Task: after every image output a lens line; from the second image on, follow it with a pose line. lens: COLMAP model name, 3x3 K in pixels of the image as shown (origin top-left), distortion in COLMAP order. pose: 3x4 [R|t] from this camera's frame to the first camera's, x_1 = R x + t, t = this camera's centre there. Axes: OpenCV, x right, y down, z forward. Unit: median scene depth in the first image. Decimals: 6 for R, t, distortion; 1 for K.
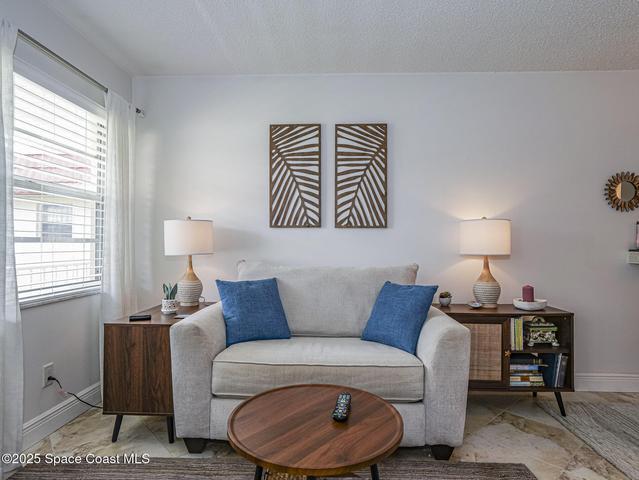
lens RADIAL K [[367.9, 0, 319.5], [0, 367.9, 242.5], [0, 0, 1]] dist [-0.017191, -0.000107]
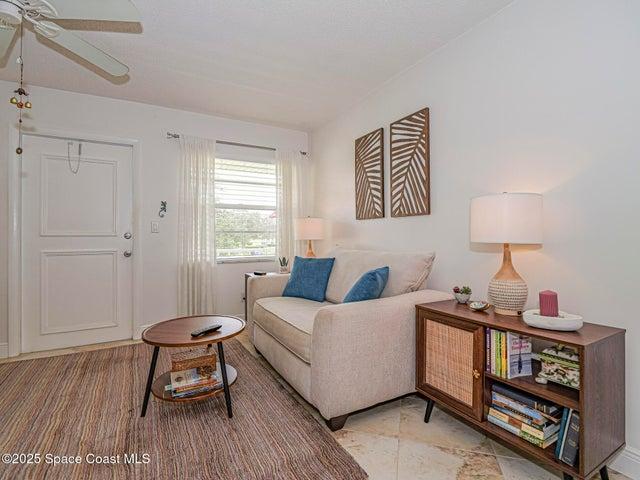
lens RADIAL K [[309.0, 0, 315.6], [0, 309.0, 233.9], [0, 0, 1]] dist [-0.014859, -0.000814]
pose [[0.522177, -0.011489, -0.852760, 0.720450], [0.013053, 0.999900, -0.005478, 0.012407], [0.852737, -0.008271, 0.522275, 0.318468]]
